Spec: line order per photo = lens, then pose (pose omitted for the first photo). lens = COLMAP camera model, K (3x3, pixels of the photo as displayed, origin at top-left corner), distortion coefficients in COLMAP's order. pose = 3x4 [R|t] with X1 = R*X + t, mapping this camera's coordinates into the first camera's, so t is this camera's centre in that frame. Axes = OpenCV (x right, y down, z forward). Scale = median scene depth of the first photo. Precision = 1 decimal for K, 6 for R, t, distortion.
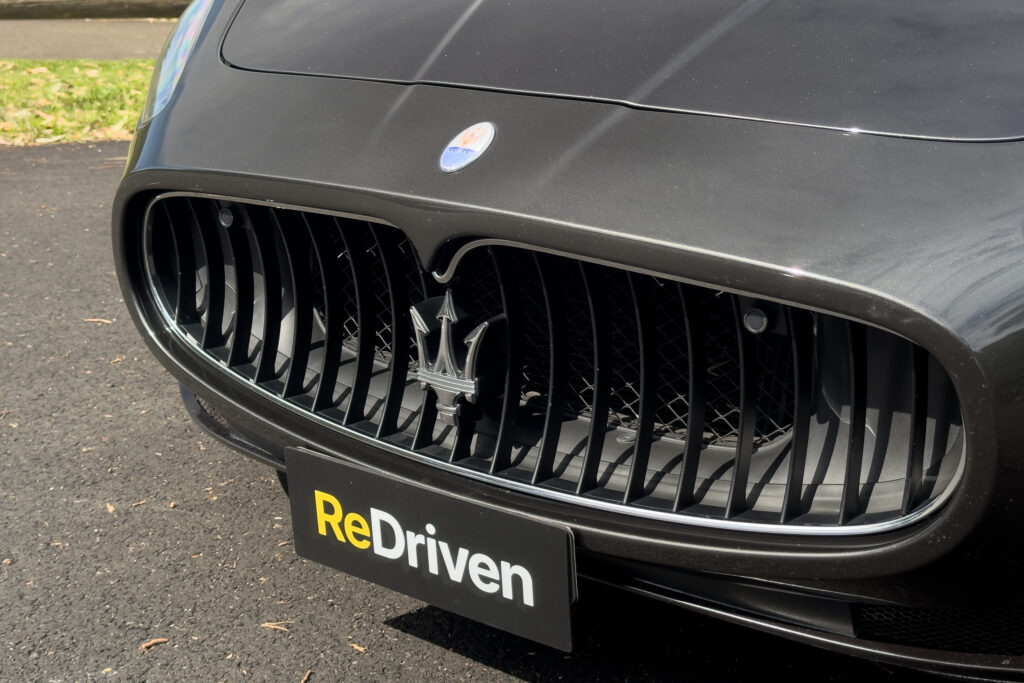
lens RADIAL K [[1431.5, 0, 511.8], [0, 1431.5, 291.7], [0, 0, 1]] dist [0.135590, -0.085229]
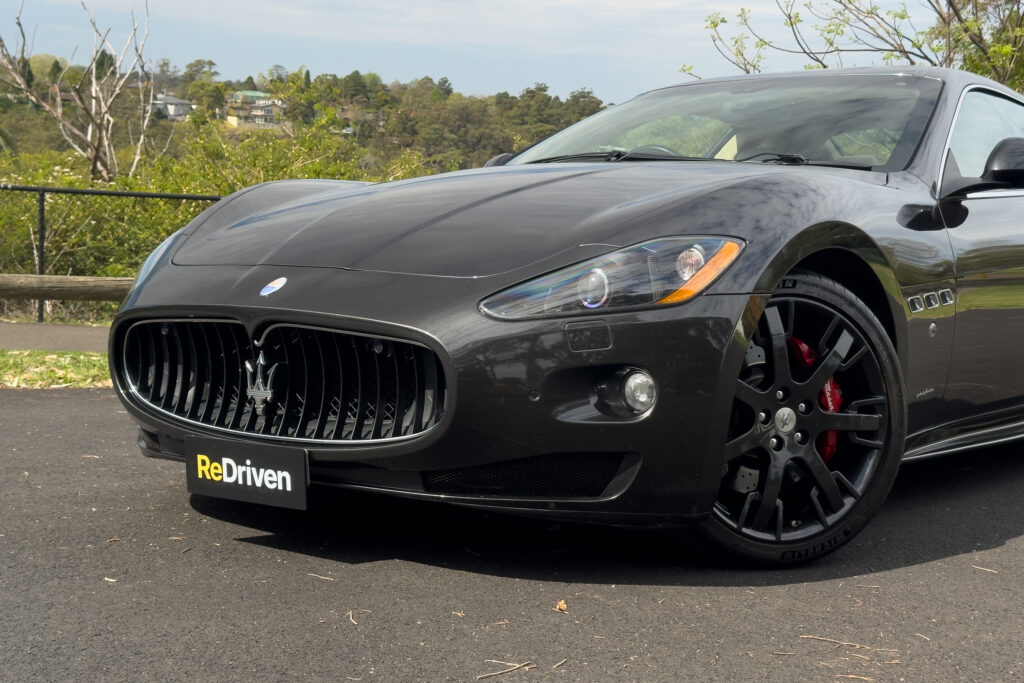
lens RADIAL K [[1386.5, 0, 527.7], [0, 1386.5, 337.9], [0, 0, 1]] dist [0.122131, -0.111752]
pose [[0.999444, 0.025424, 0.021554, 0.304177], [-0.020705, 0.980325, -0.196300, 0.375428], [-0.026120, 0.195745, 0.980307, -1.062746]]
